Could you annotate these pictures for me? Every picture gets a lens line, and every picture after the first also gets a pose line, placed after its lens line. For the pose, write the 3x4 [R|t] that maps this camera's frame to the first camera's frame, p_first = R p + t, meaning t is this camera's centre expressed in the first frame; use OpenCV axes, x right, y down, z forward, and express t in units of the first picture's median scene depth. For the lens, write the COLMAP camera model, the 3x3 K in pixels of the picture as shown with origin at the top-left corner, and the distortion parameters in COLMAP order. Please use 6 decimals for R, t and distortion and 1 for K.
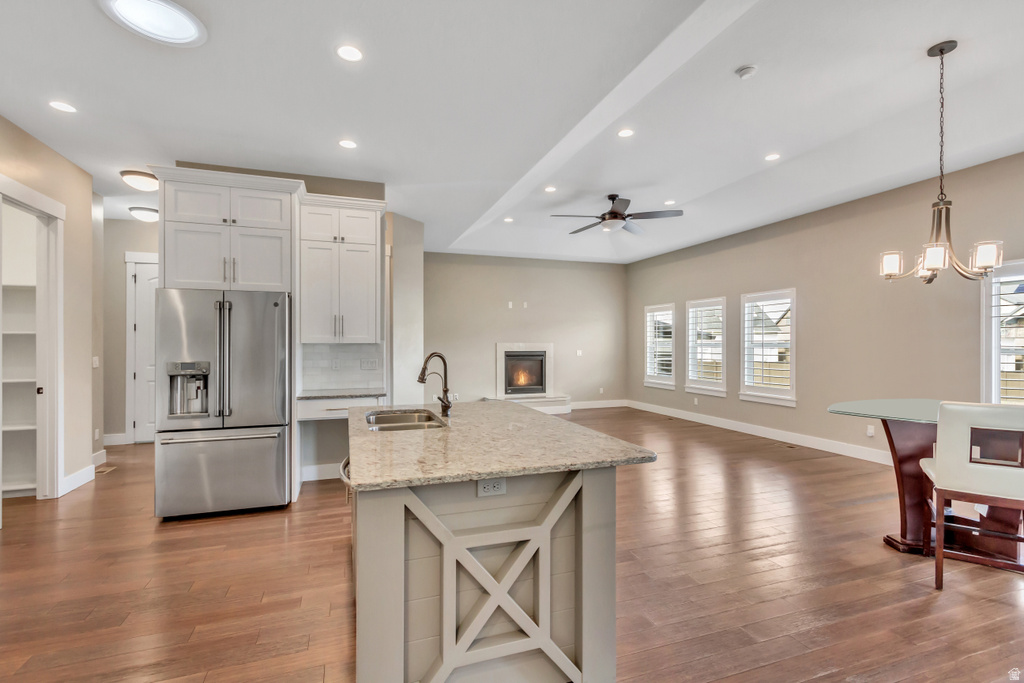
lens RADIAL K [[468.0, 0, 511.5], [0, 468.0, 343.2], [0, 0, 1]] dist [0.003714, -0.001071]
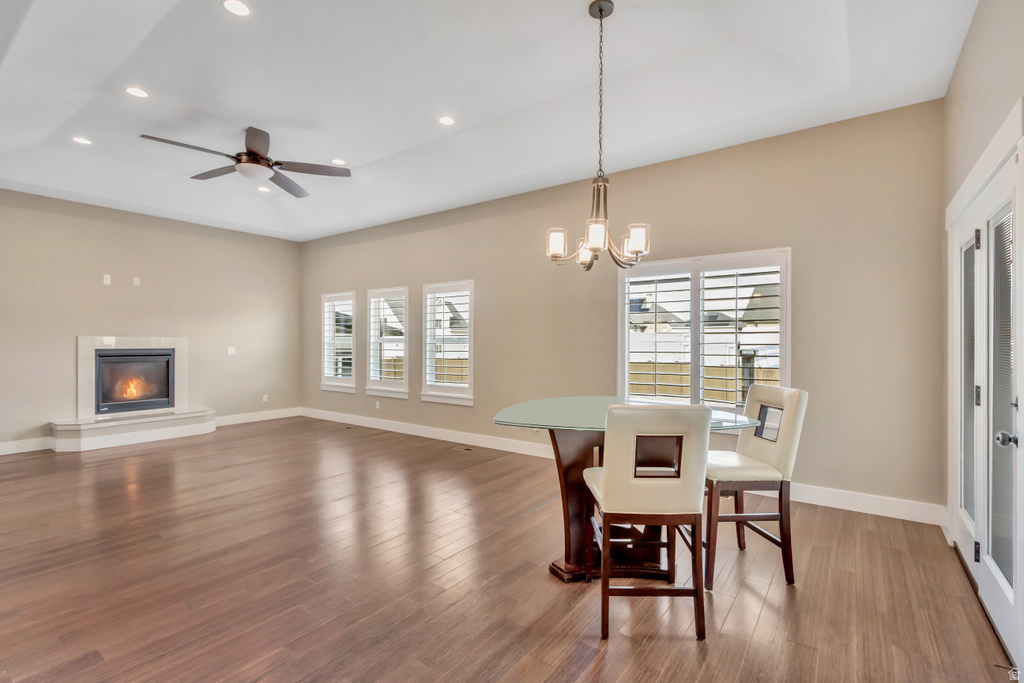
lens RADIAL K [[468.0, 0, 510.8], [0, 468.0, 342.9], [0, 0, 1]] dist [0.003714, -0.001071]
pose [[0.825131, 0.002063, 0.564938, 0.119687], [-0.003666, 0.999992, 0.001703, 0.006944], [-0.564930, -0.003477, 0.825131, 0.158905]]
